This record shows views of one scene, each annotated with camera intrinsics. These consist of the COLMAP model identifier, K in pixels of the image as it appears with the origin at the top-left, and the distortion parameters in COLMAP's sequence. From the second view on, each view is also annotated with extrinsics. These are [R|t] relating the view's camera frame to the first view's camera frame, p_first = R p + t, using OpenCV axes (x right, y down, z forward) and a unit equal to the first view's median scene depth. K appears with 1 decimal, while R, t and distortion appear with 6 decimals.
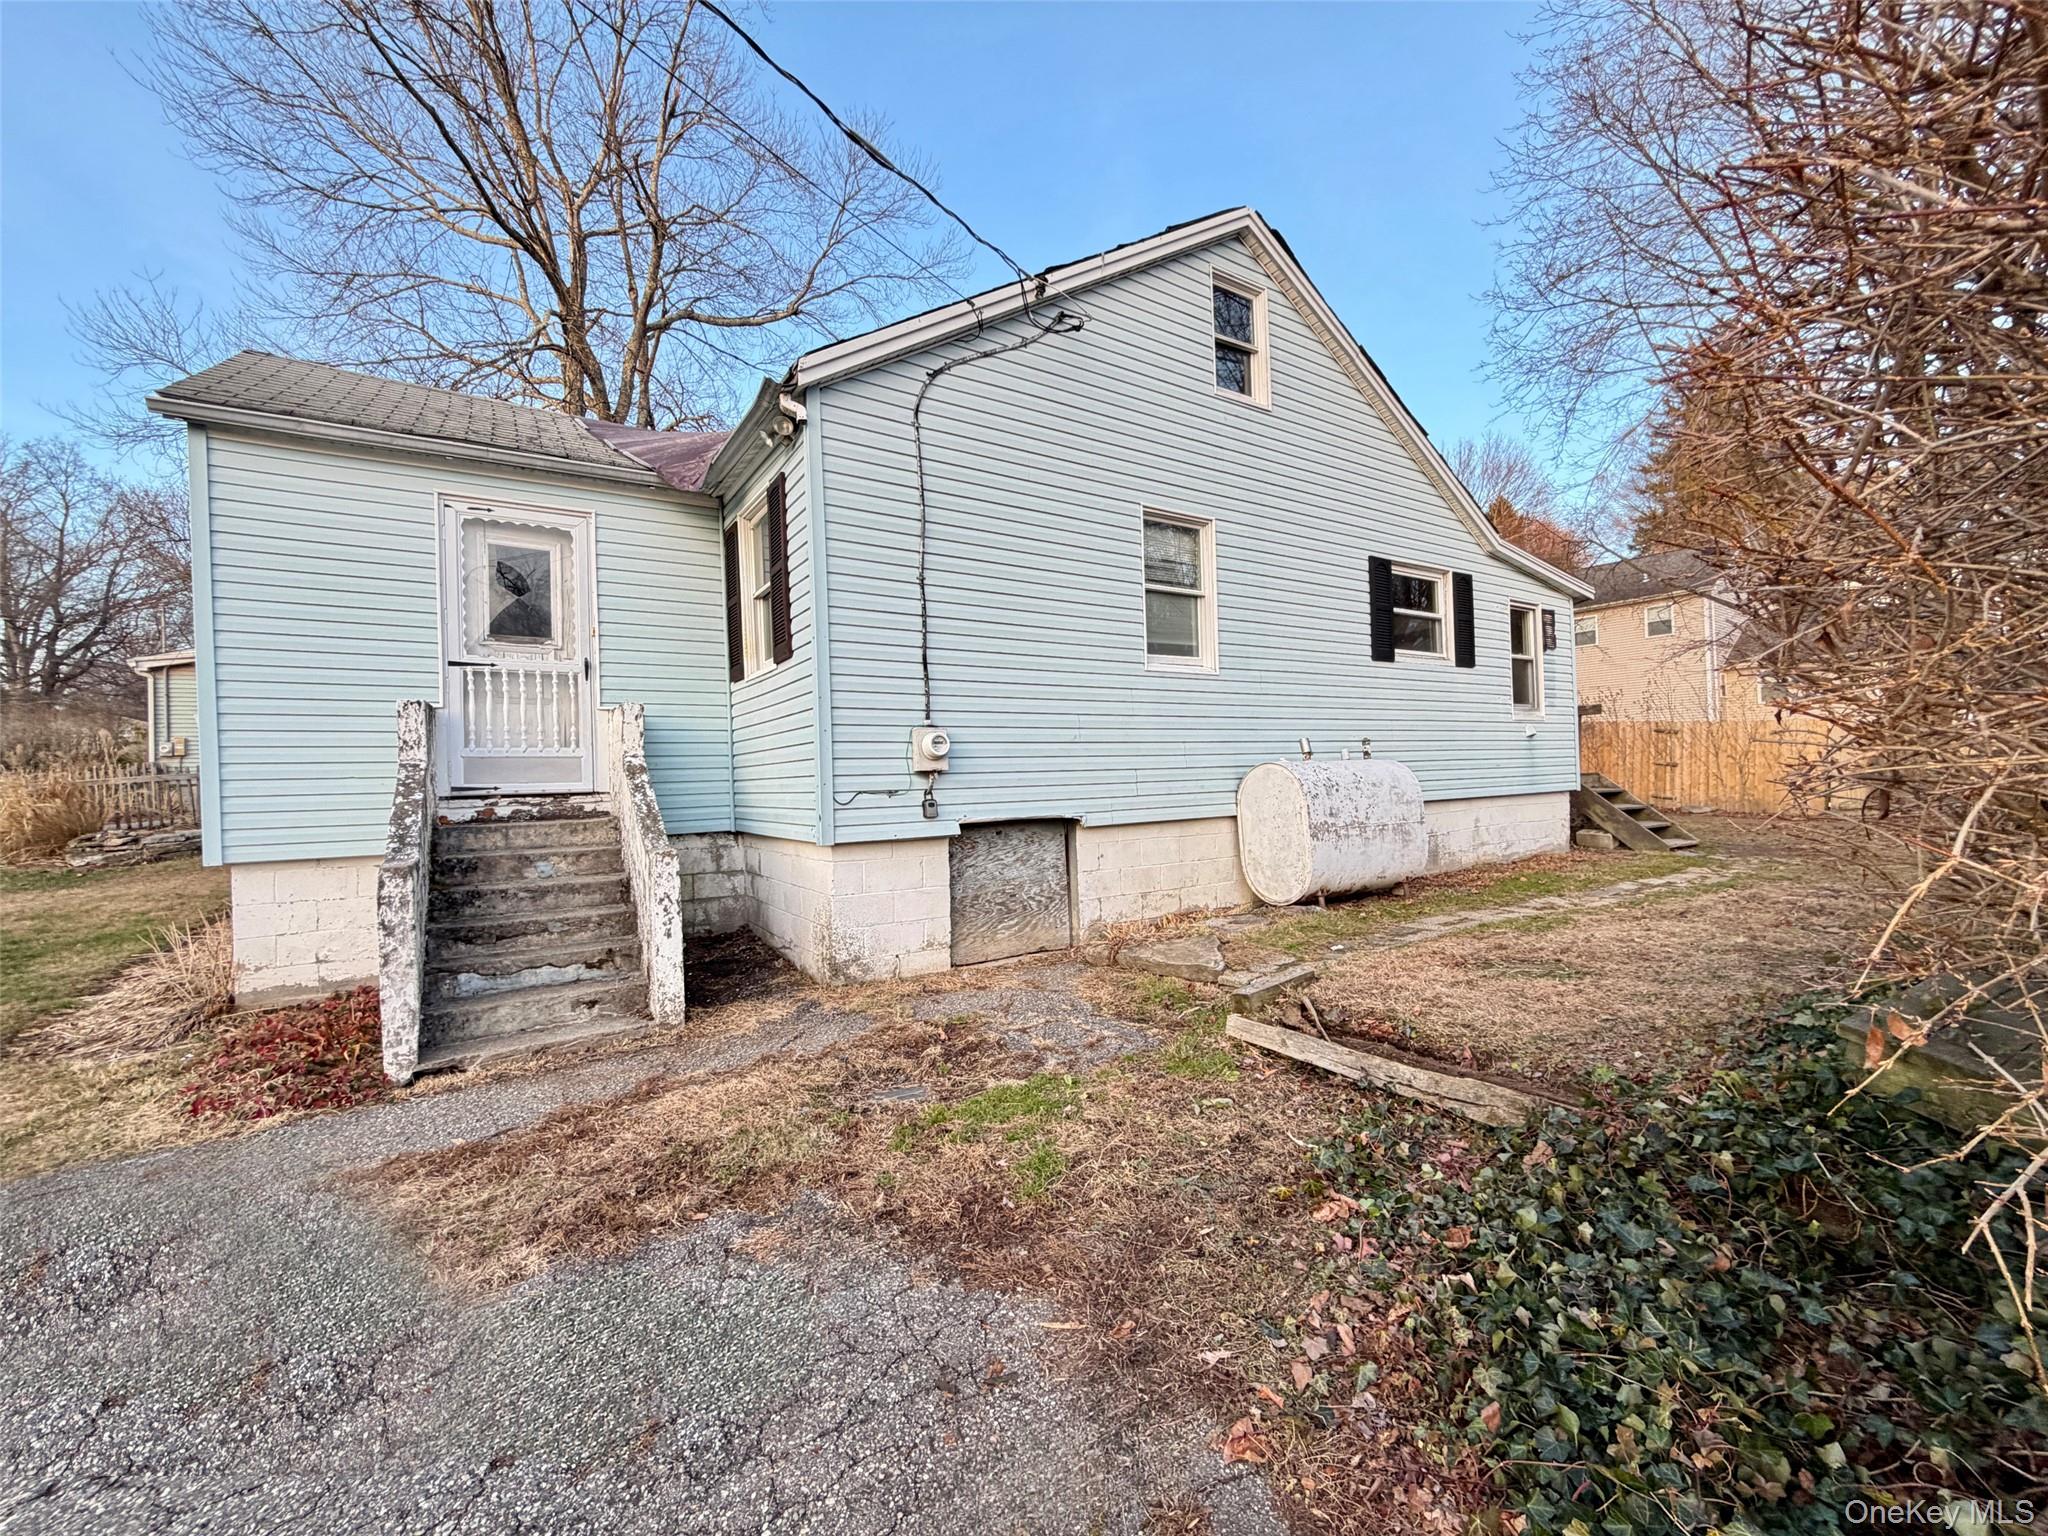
lens RADIAL K [[816.1, 0, 1020.0], [0, 816.1, 773.6], [0, 0, 1]] dist [-0.000741, 0.000166]
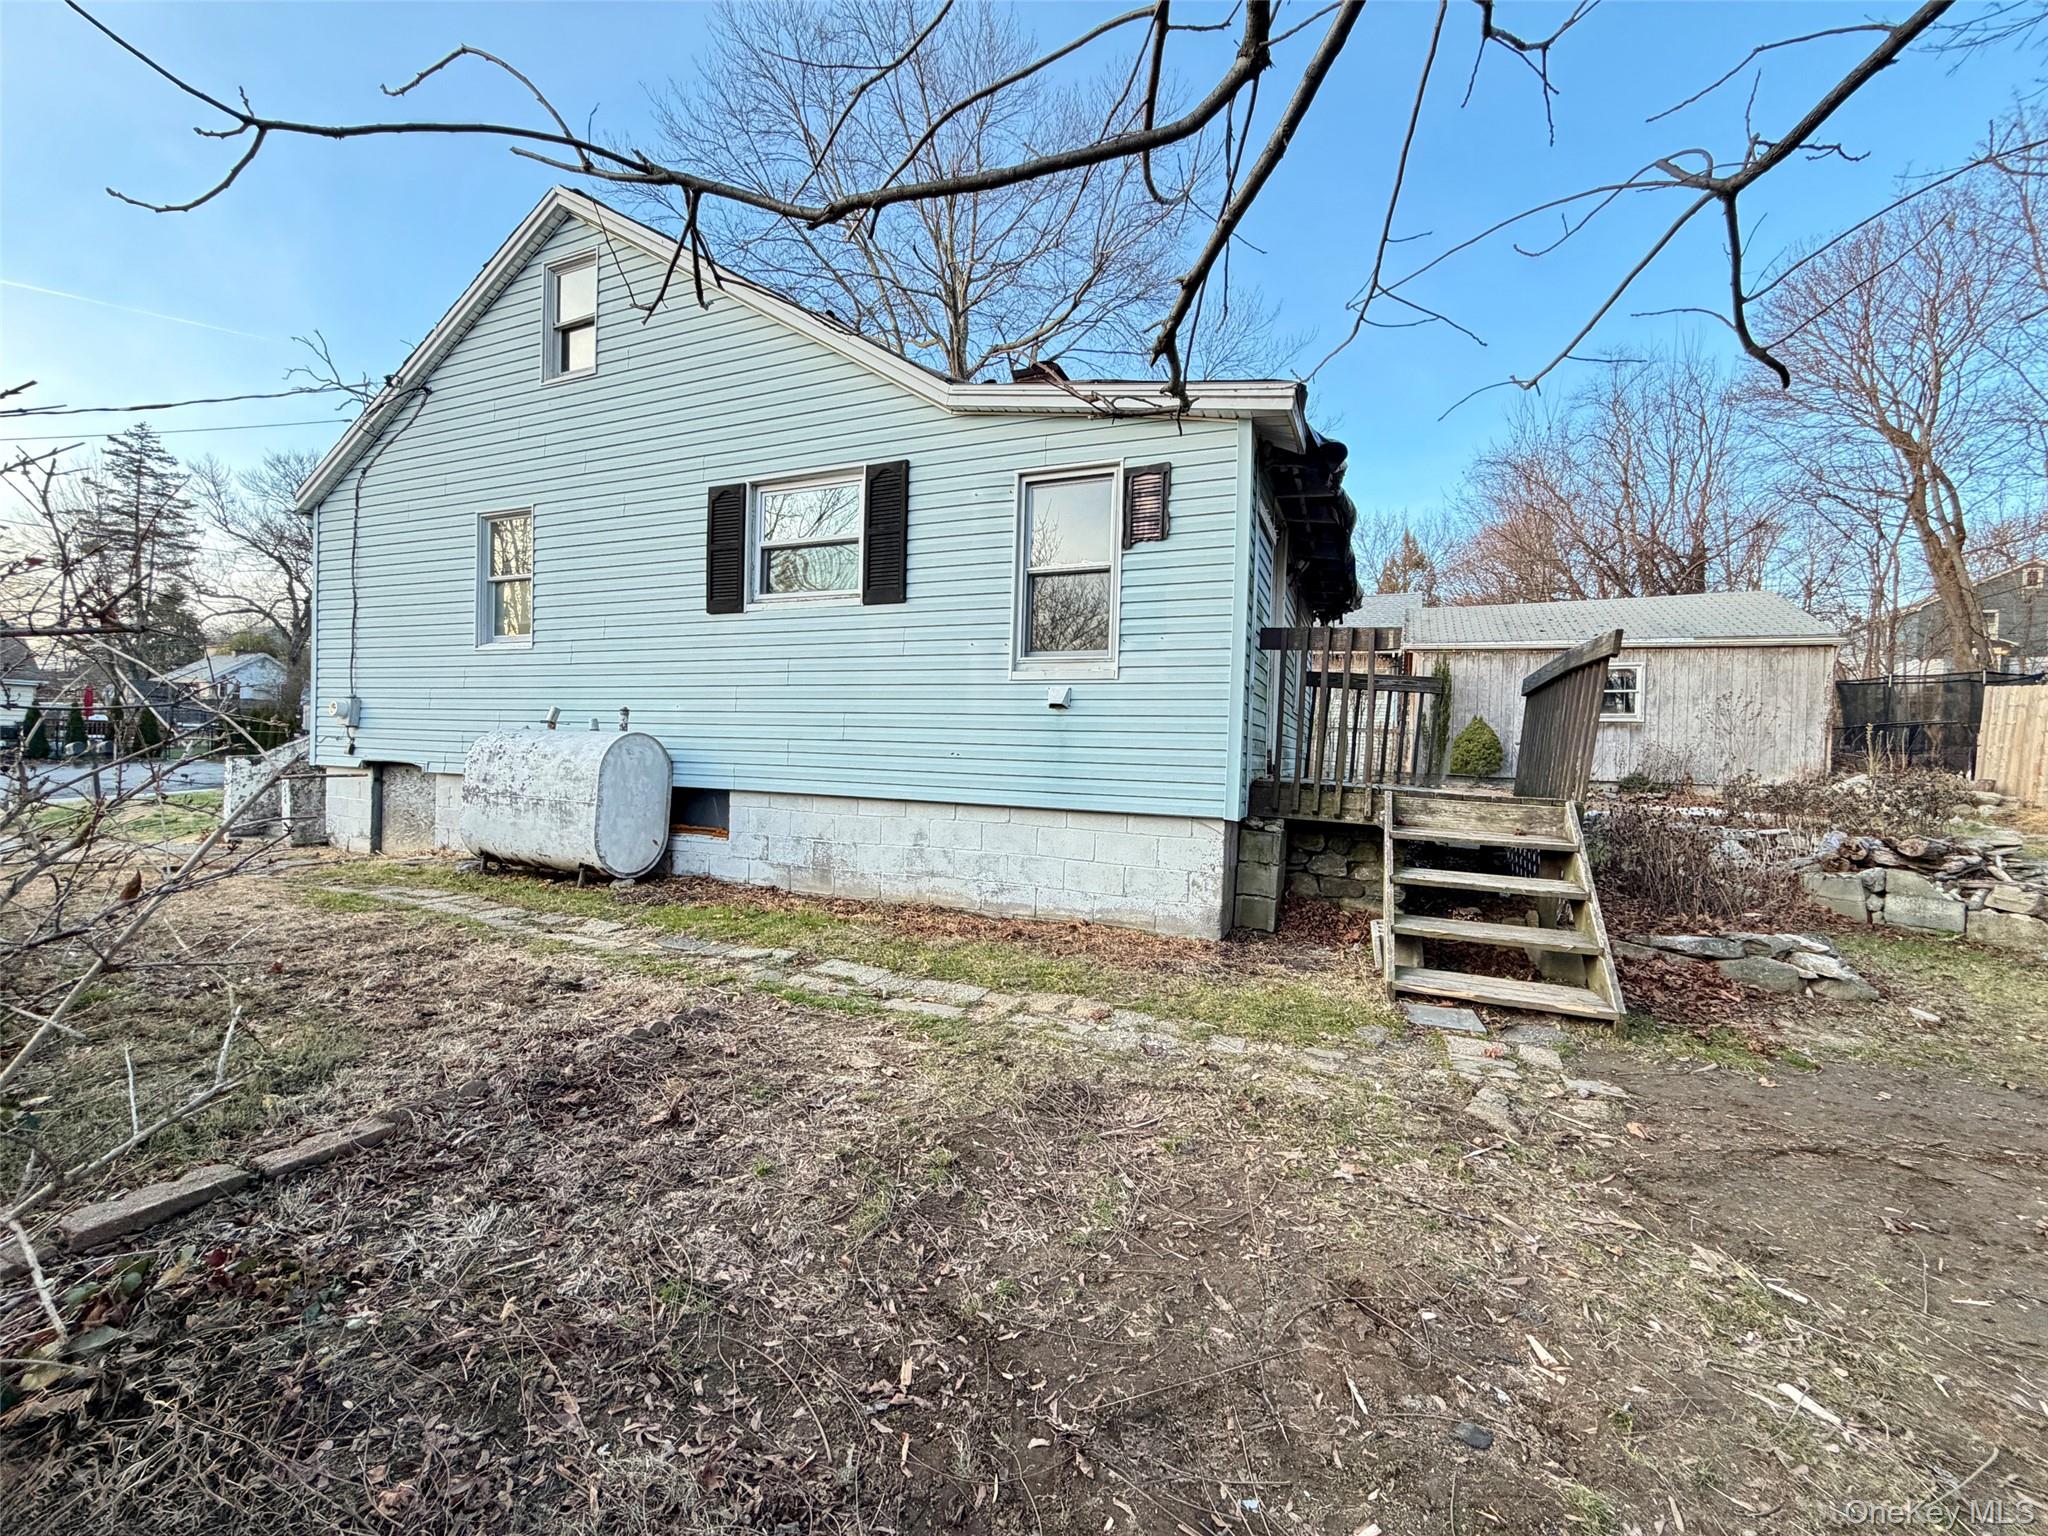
lens RADIAL K [[816.1, 0, 1022.9], [0, 816.1, 771.3], [0, 0, 1]] dist [-0.000741, 0.000166]
pose [[0.552790, 0.075218, -0.829919, 1.313051], [-0.040893, 0.997167, 0.063138, -0.044654], [0.832317, -0.000964, 0.554300, 0.804112]]
